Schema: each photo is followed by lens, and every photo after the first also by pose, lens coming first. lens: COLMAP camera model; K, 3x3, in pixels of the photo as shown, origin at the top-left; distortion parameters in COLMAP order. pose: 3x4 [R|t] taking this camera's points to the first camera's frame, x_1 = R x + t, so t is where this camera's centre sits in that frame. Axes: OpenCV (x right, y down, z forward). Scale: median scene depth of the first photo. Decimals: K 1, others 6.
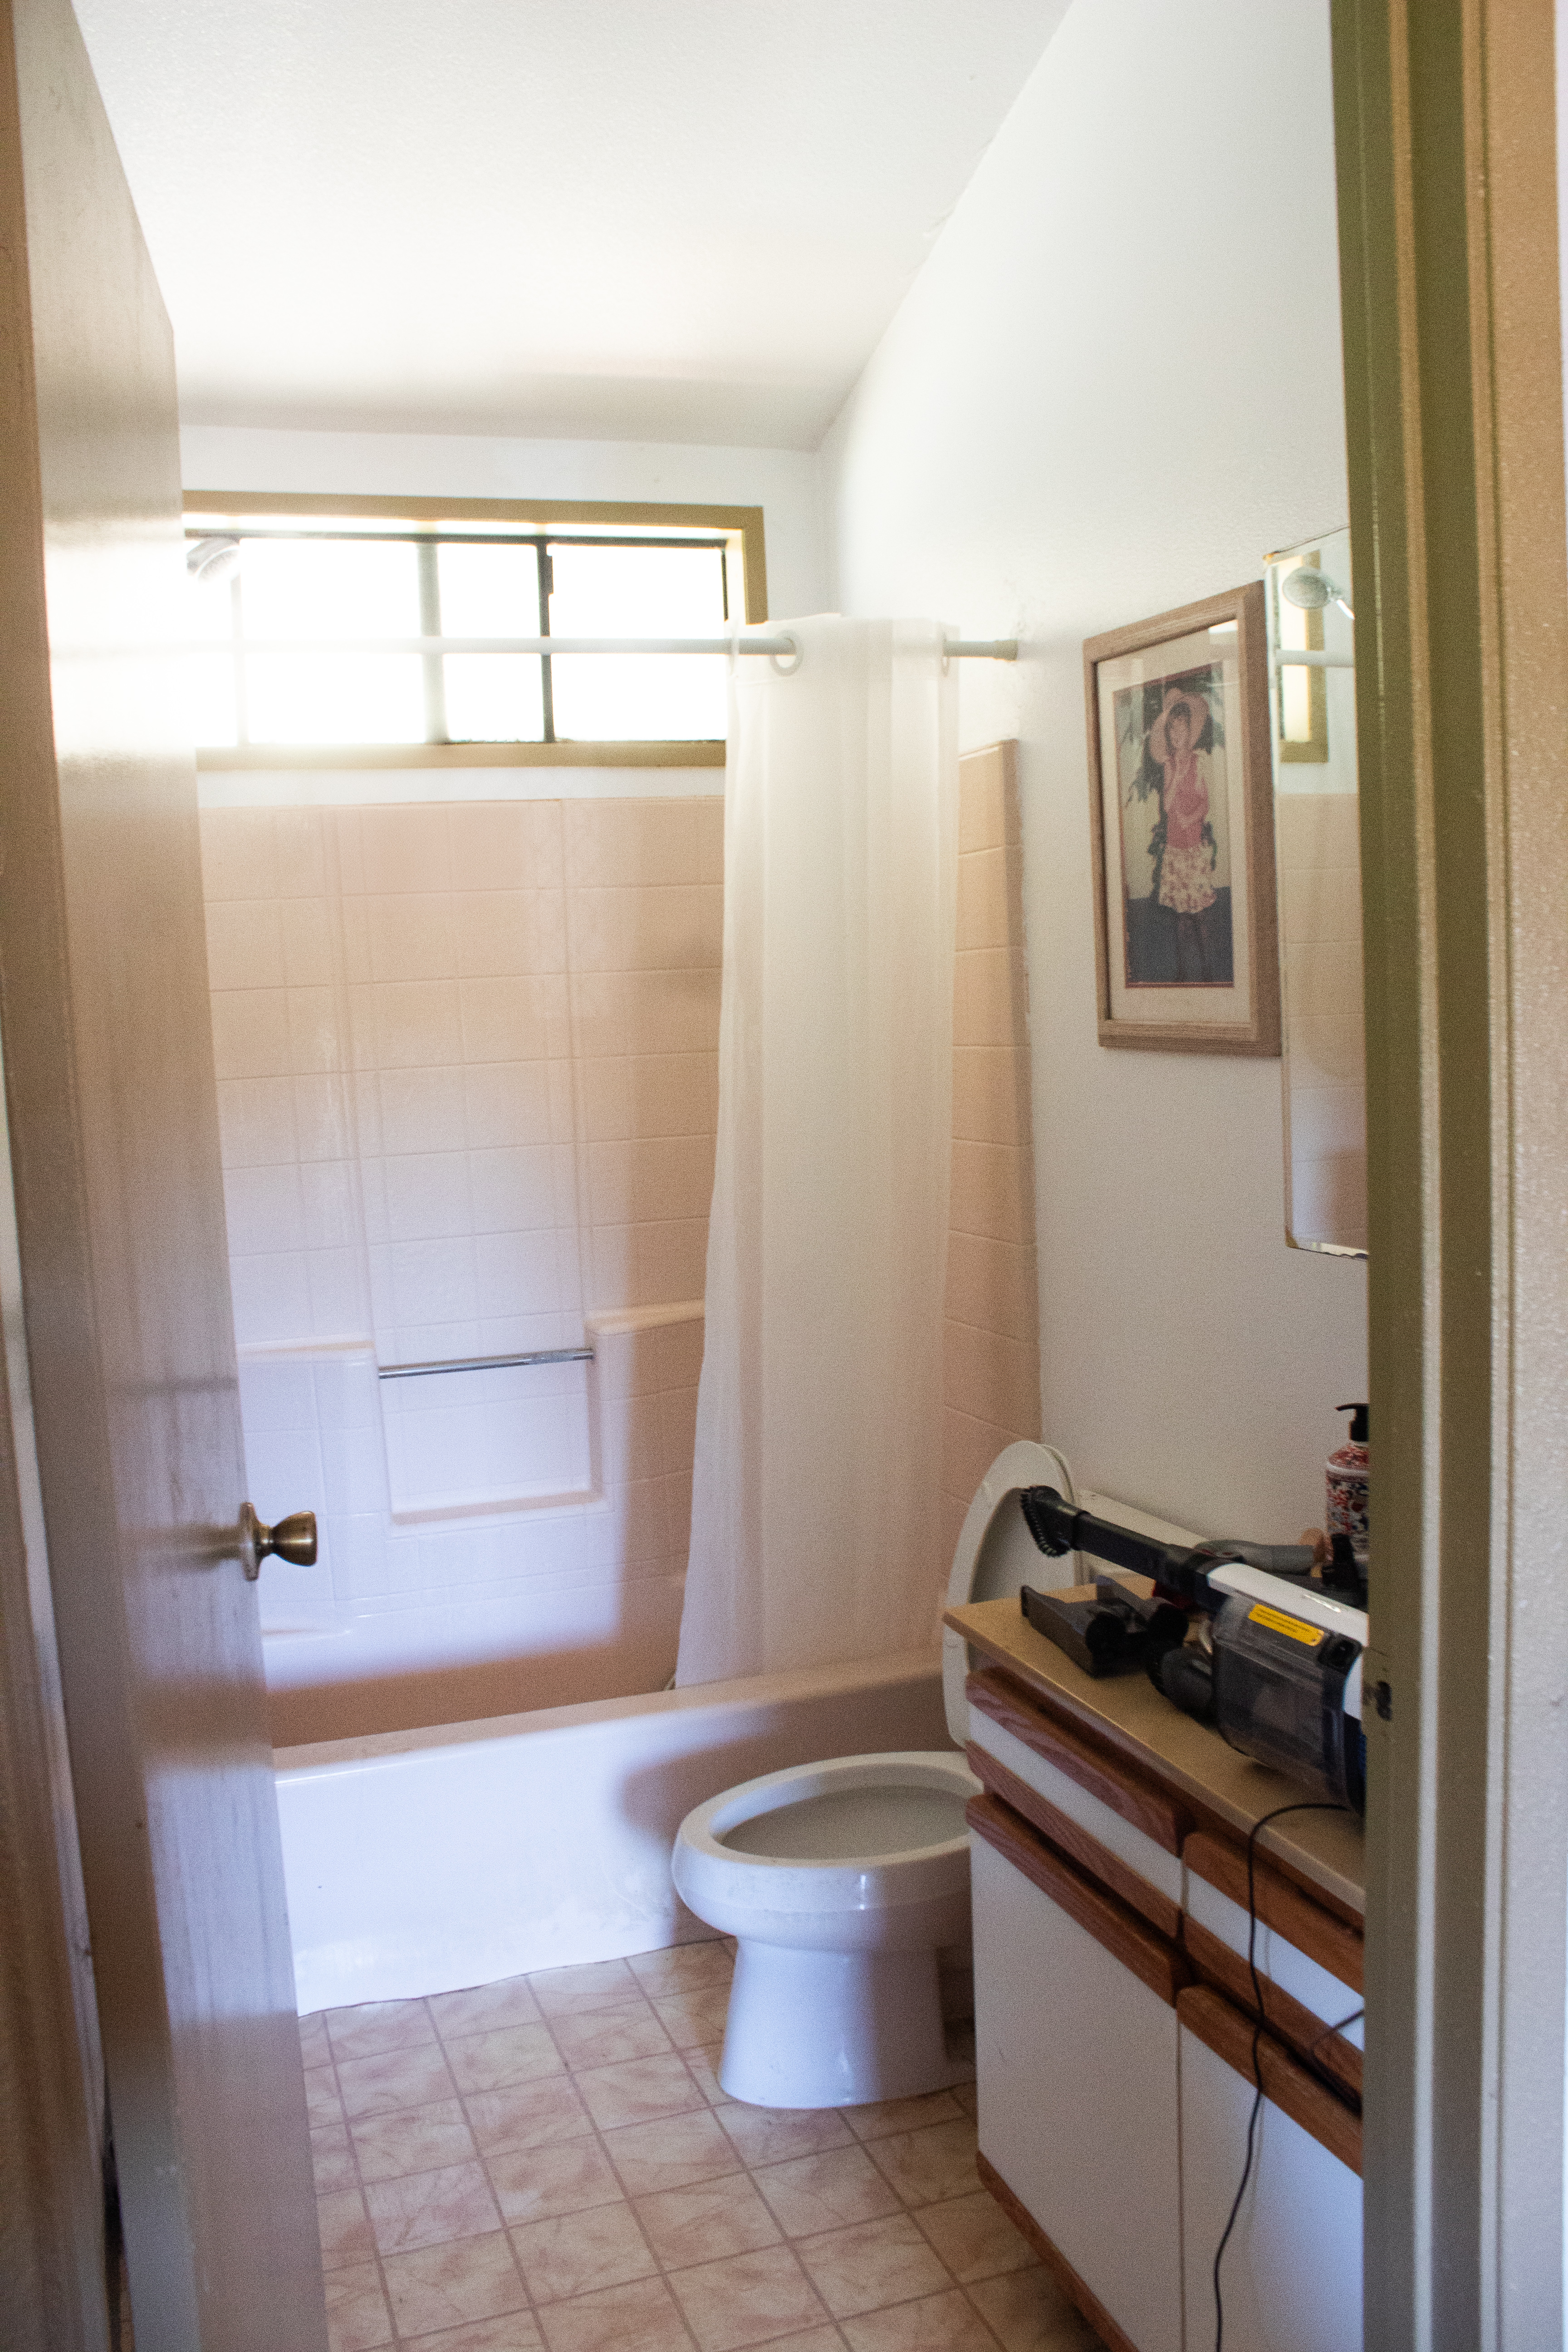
lens RADIAL K [[1996.4, 0, 782.5], [0, 1996.4, 1196.6], [0, 0, 1]] dist [-0.128623, 0.084982]
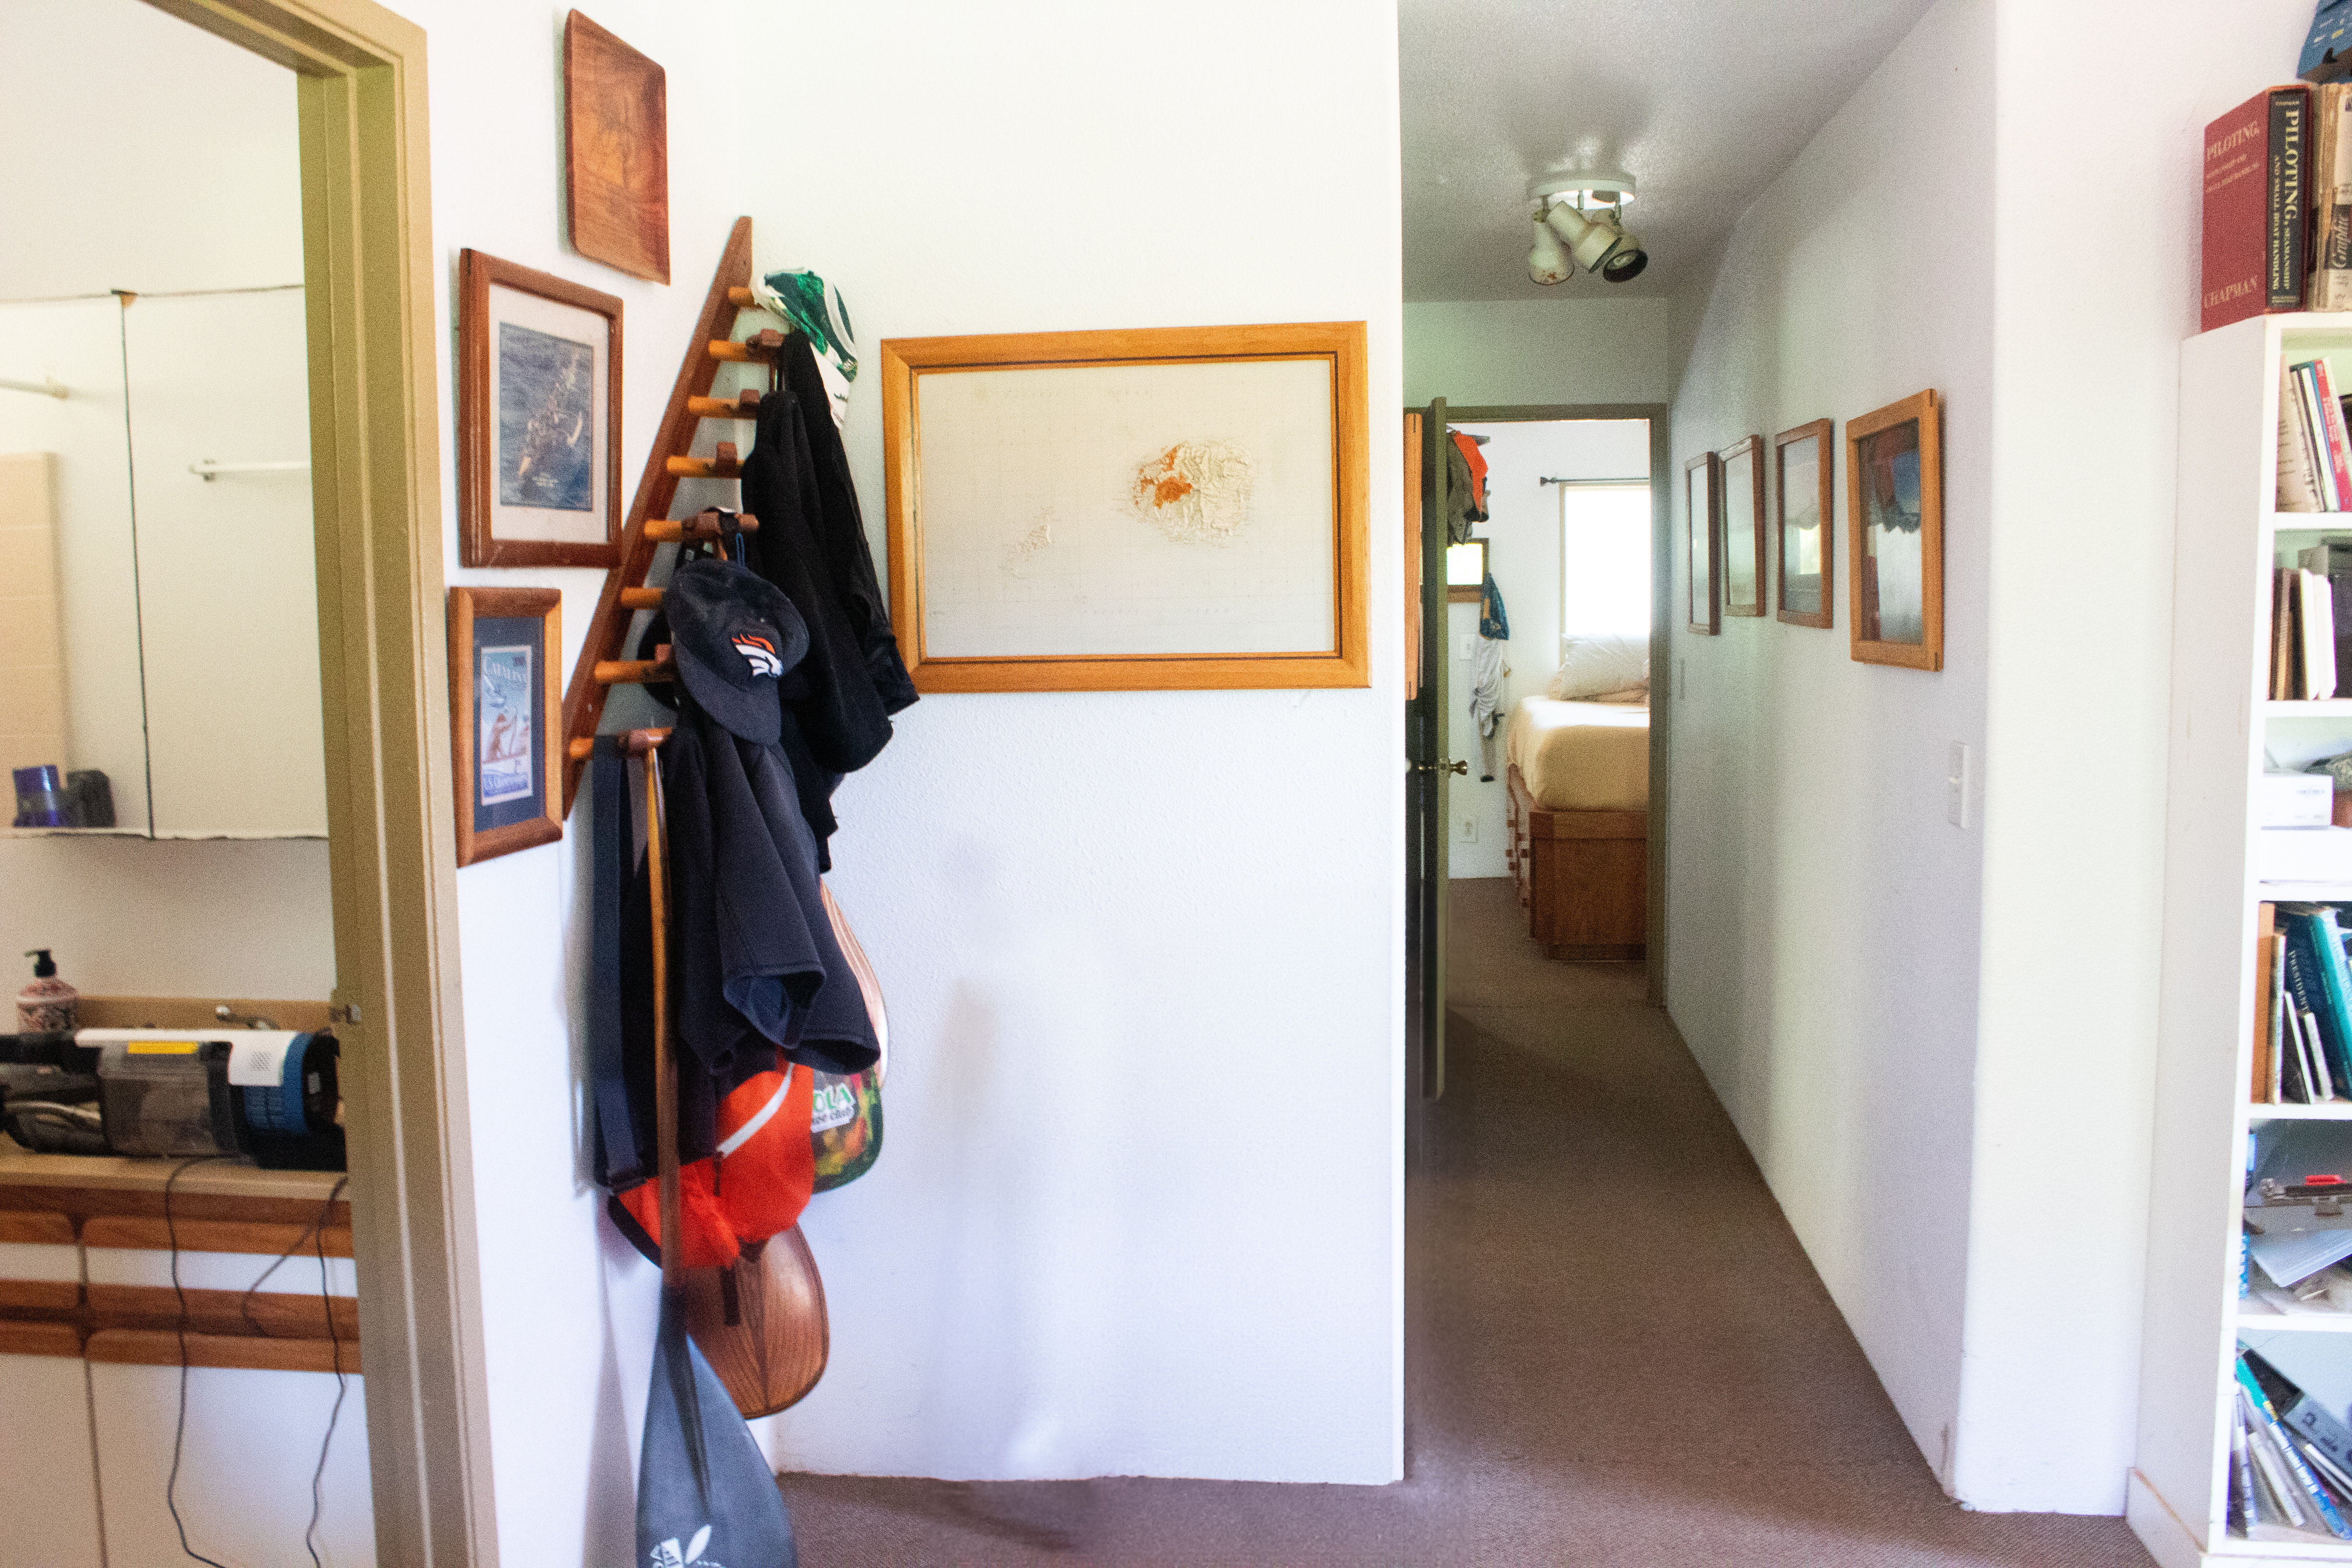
lens RADIAL K [[1996.4, 0, 1195.5], [0, 1996.4, 774.6], [0, 0, 1]] dist [-0.128623, 0.084982]
pose [[0.436235, -0.032510, 0.899245, -0.456547], [0.090583, 0.995857, -0.007940, 0.059383], [-0.895262, 0.084920, 0.437372, -0.232401]]
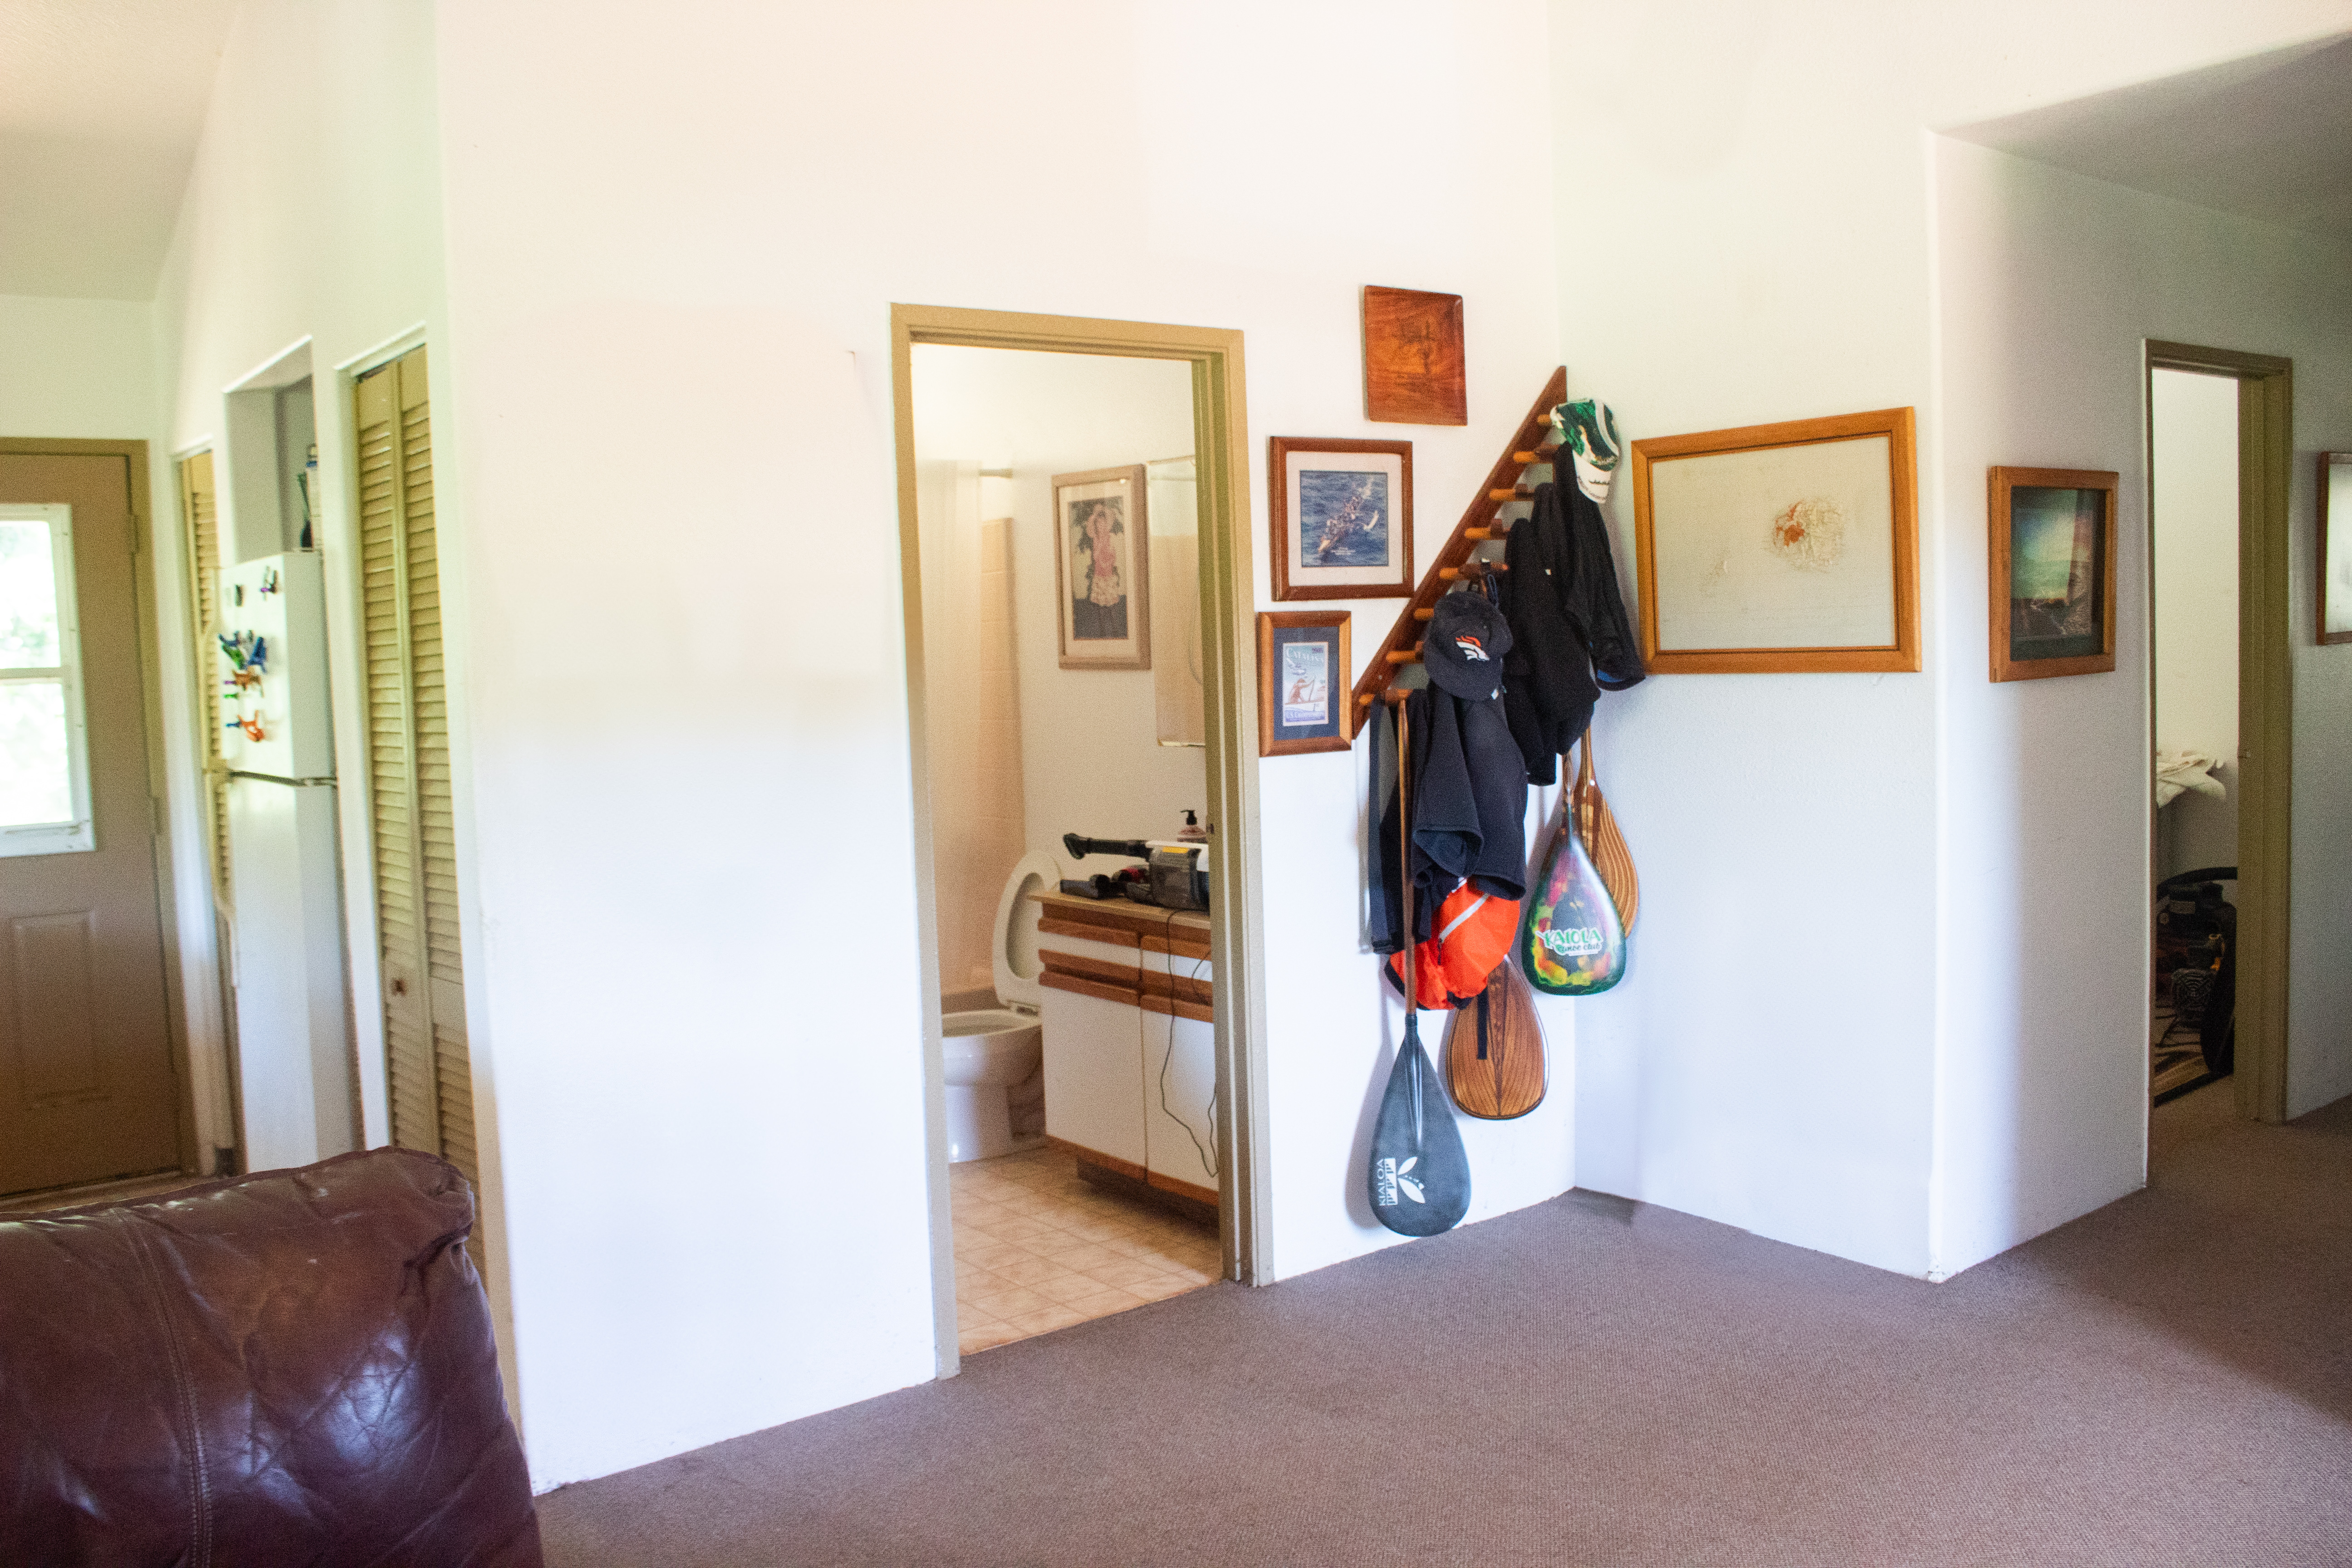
lens RADIAL K [[1996.4, 0, 1181.7], [0, 1996.4, 781.3], [0, 0, 1]] dist [-0.128623, 0.084982]
pose [[0.948307, -0.000177, 0.317354, -0.425405], [0.017098, 0.998576, -0.050534, 0.167759], [-0.316893, 0.053348, 0.946960, -1.133727]]
